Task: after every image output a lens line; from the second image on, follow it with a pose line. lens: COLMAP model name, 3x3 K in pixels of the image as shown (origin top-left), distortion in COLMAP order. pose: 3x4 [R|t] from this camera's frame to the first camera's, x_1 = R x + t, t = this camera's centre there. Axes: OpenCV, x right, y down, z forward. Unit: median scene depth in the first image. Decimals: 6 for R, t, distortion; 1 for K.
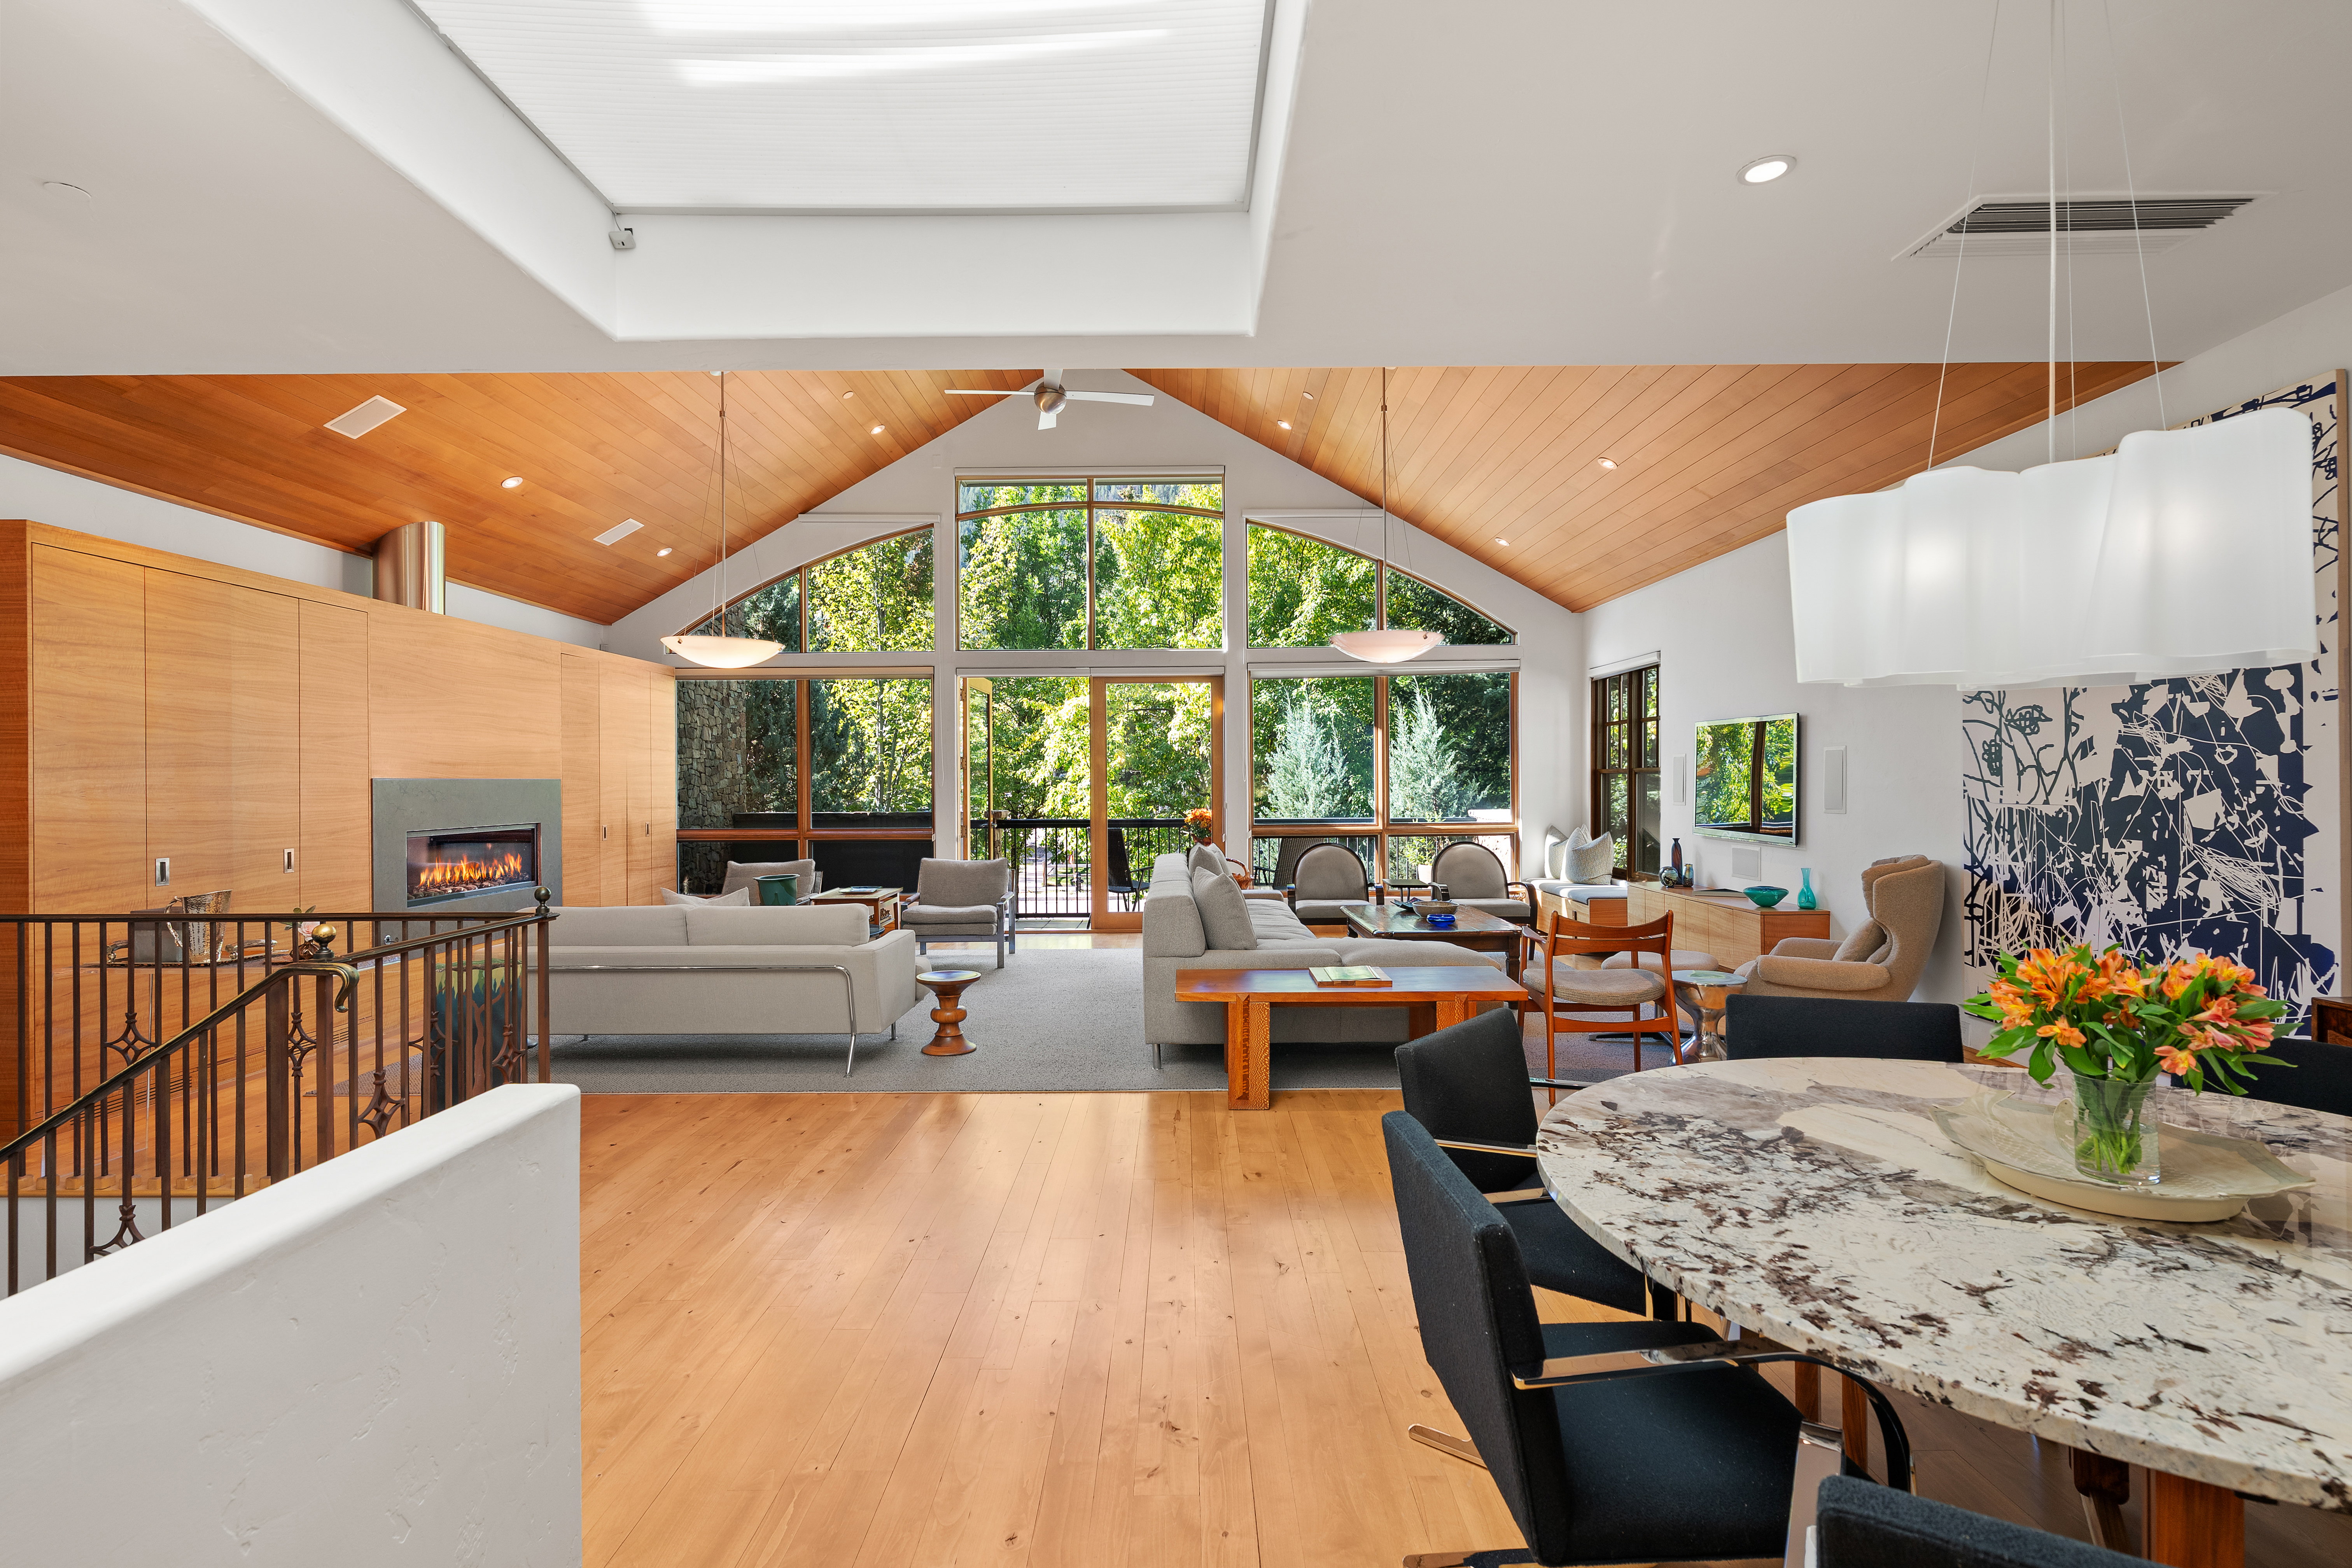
lens RADIAL K [[1121.1, 0, 1175.0], [0, 1121.1, 782.2], [0, 0, 1]] dist [0.001136, 0.002002]
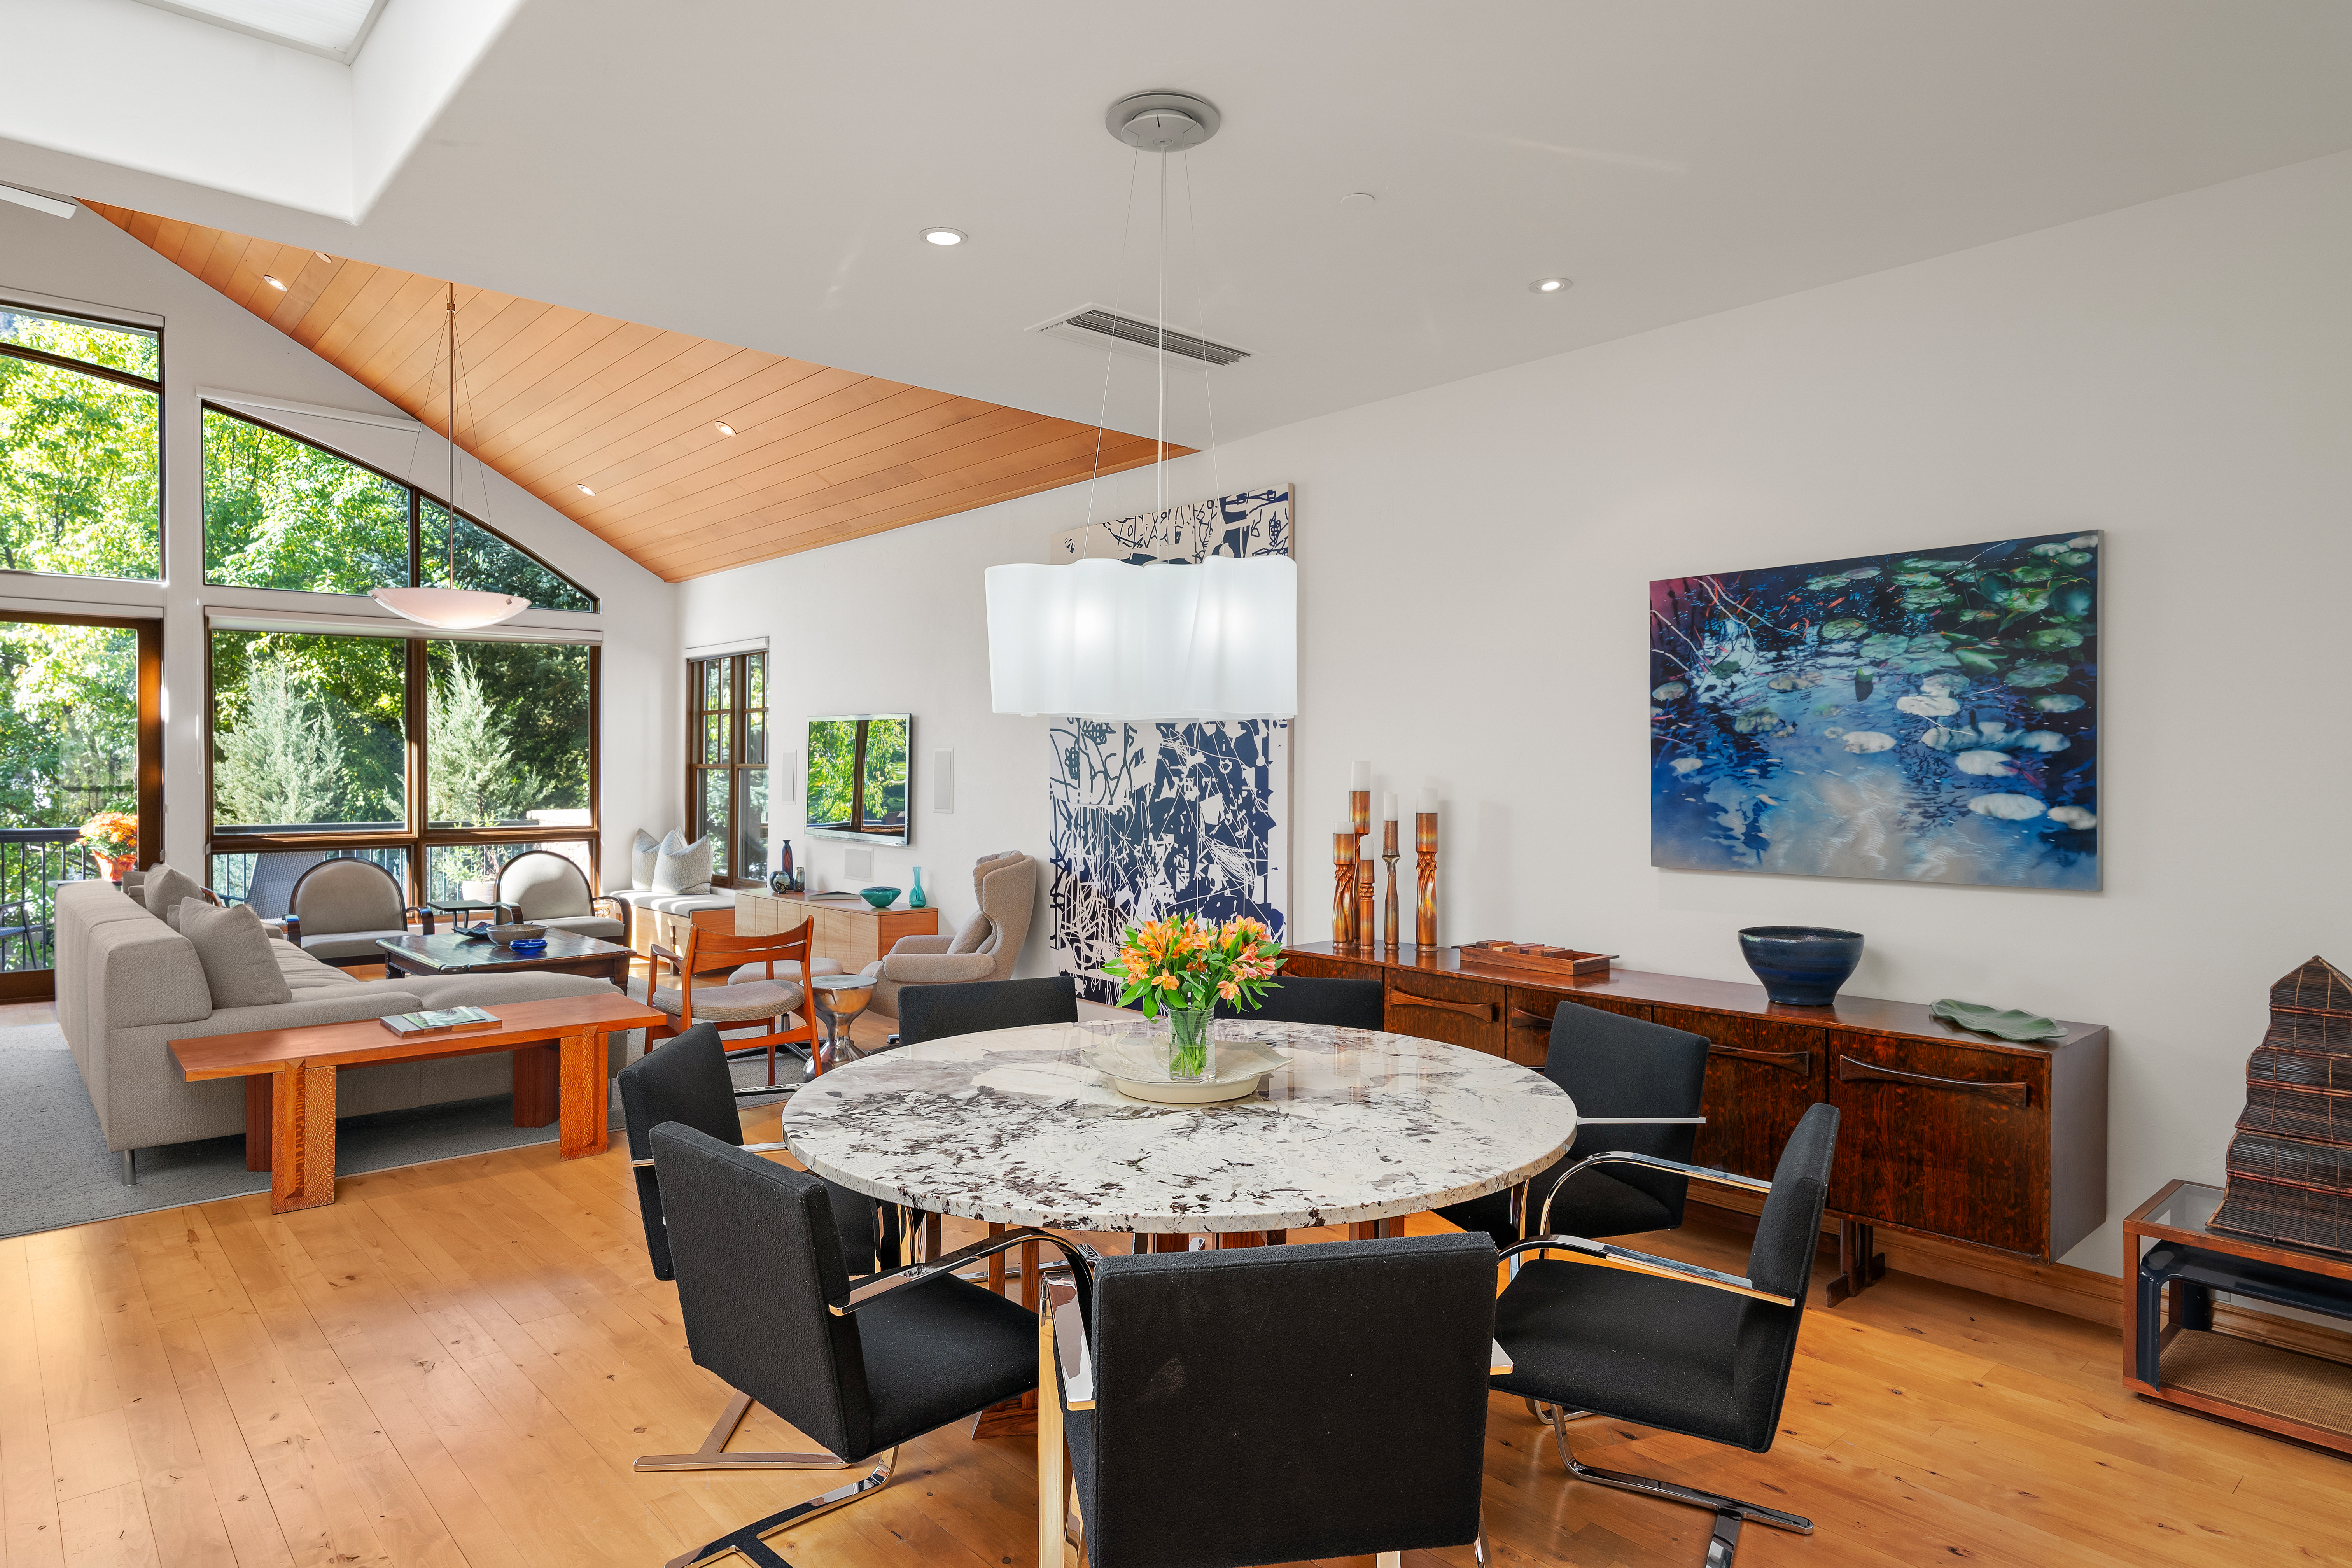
lens RADIAL K [[1354.0, 0, 1176.0], [0, 1354.0, 784.0], [0, 0, 1]] dist [0.001022, 0.001333]
pose [[0.741552, 0.003212, 0.670887, -0.096377], [-0.009096, 0.999945, 0.005267, -0.007936], [-0.670833, -0.010008, 0.741541, -0.072449]]
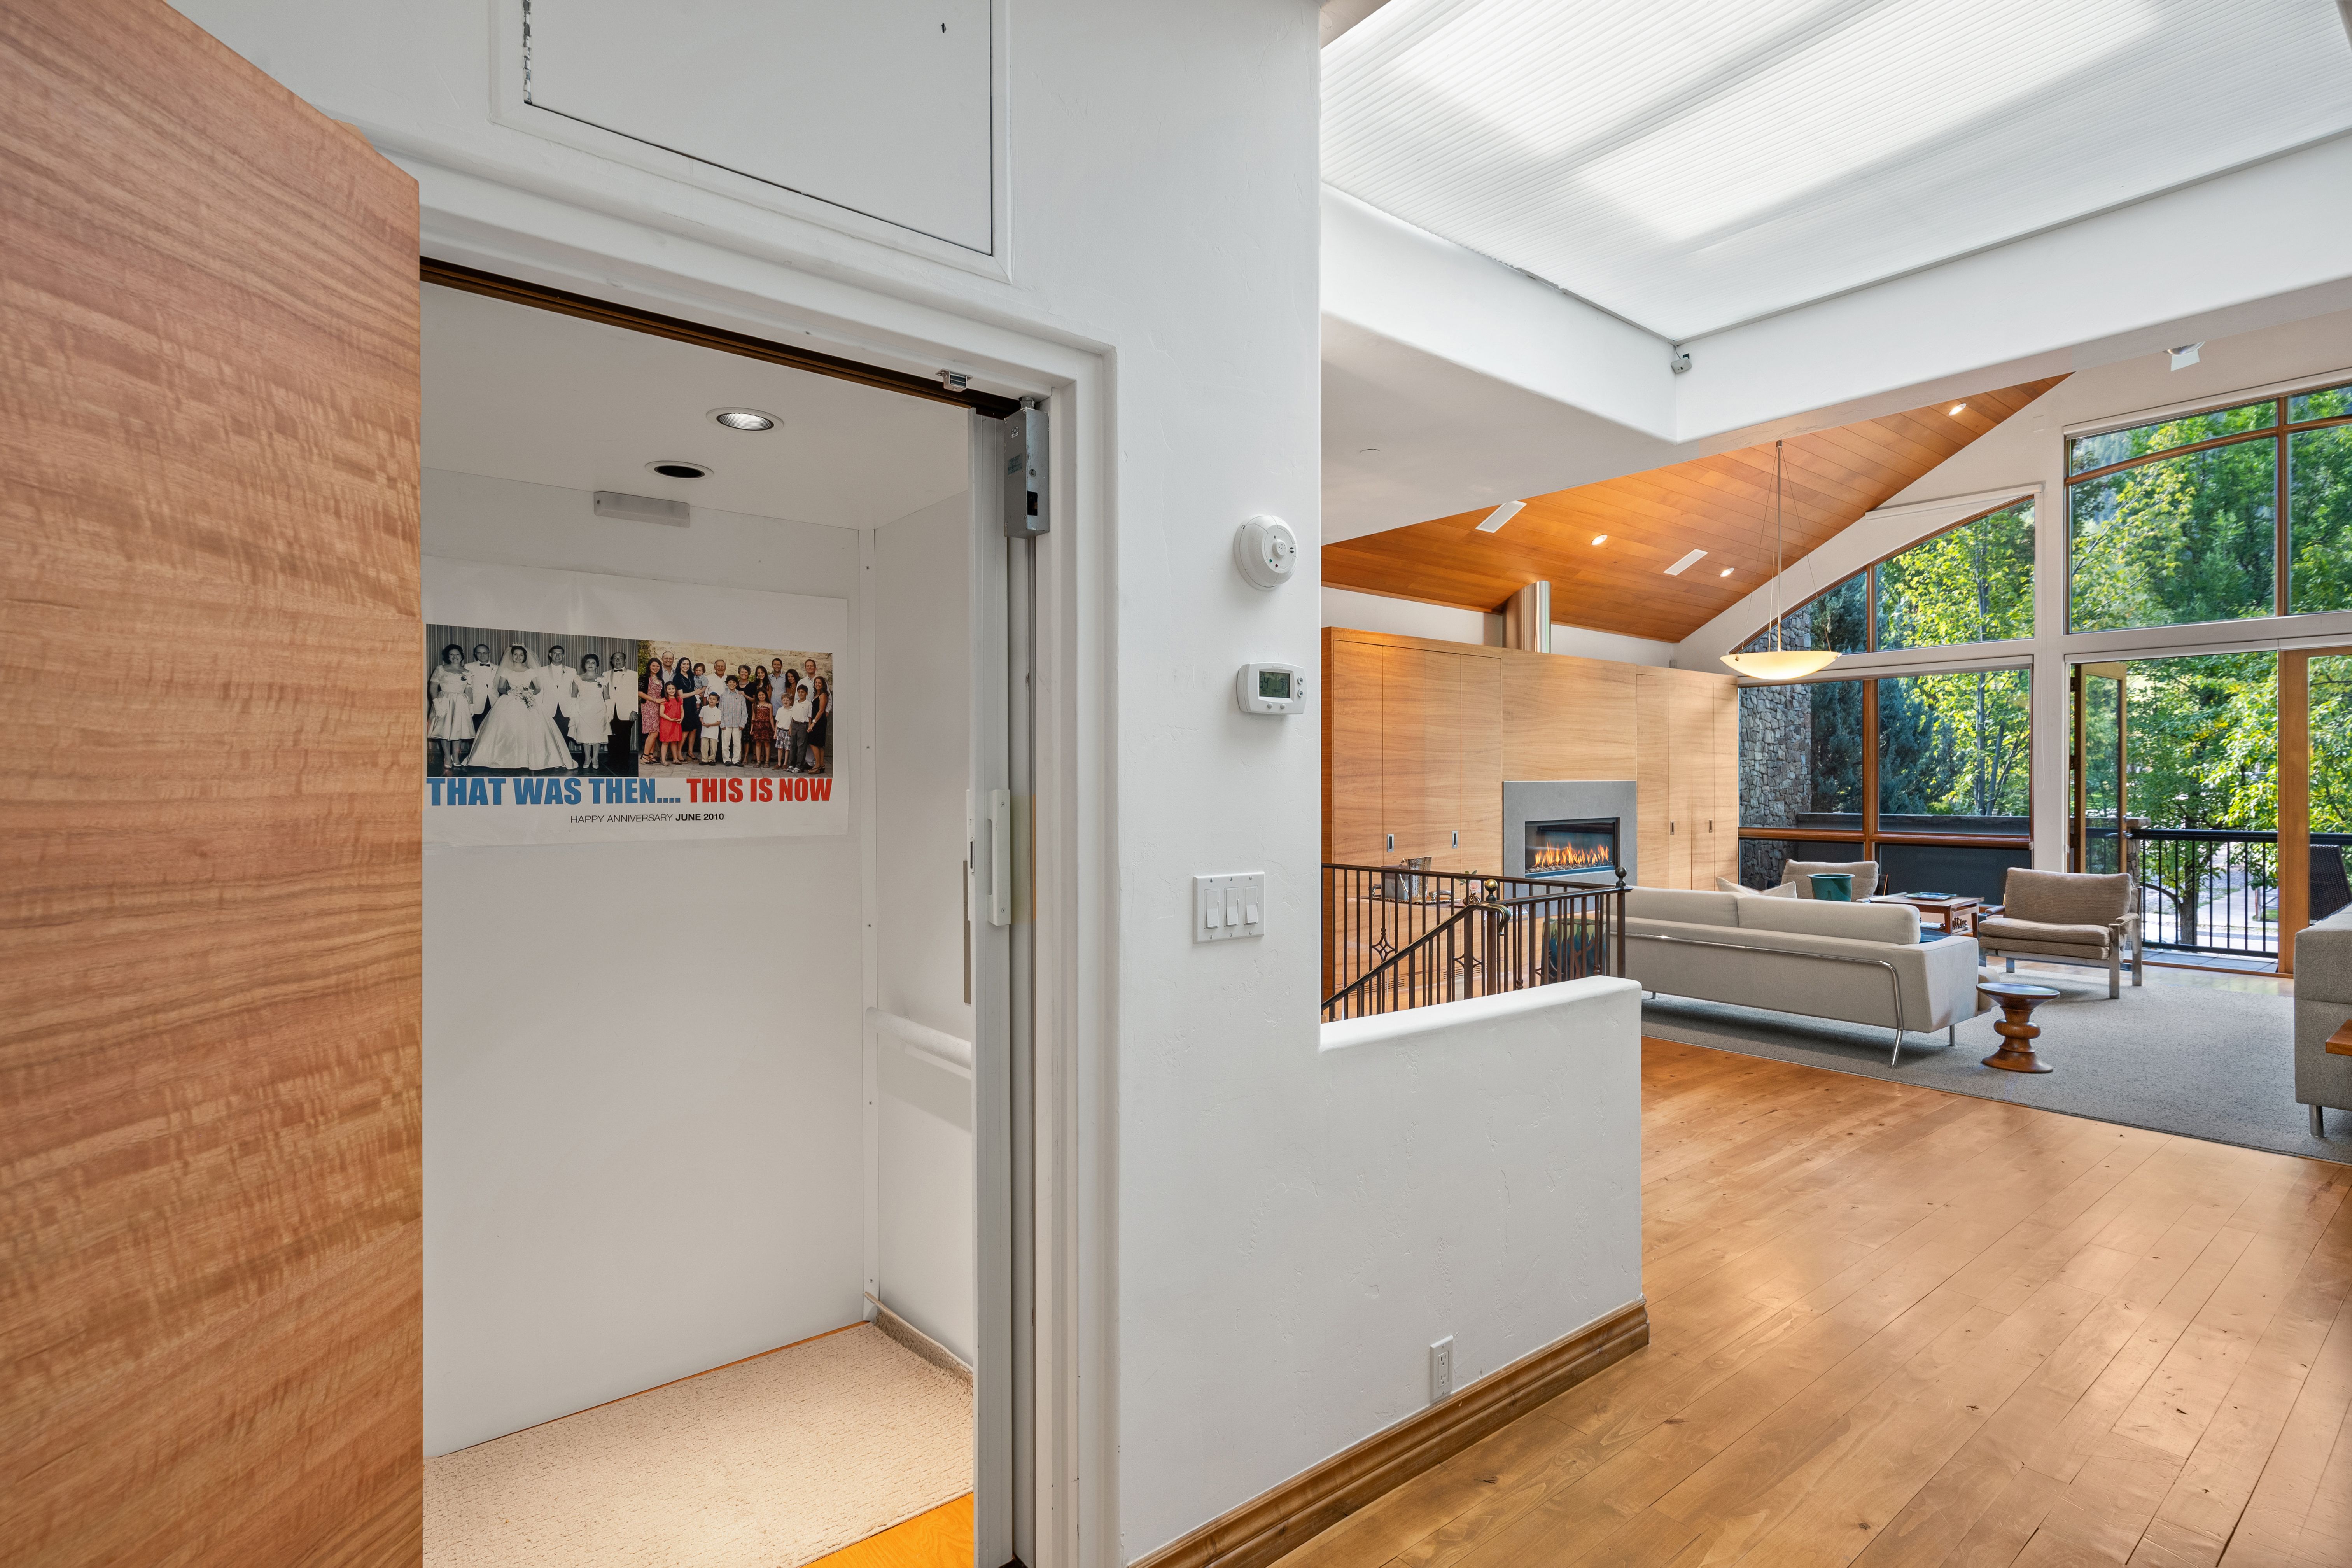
lens RADIAL K [[1121.1, 0, 1175.0], [0, 1121.1, 782.2], [0, 0, 1]] dist [0.001136, 0.002002]
pose [[0.626932, 0.003985, -0.779064, 0.097778], [-0.001275, 0.999991, 0.004090, -0.008154], [0.779073, -0.001570, 0.626931, -0.170787]]
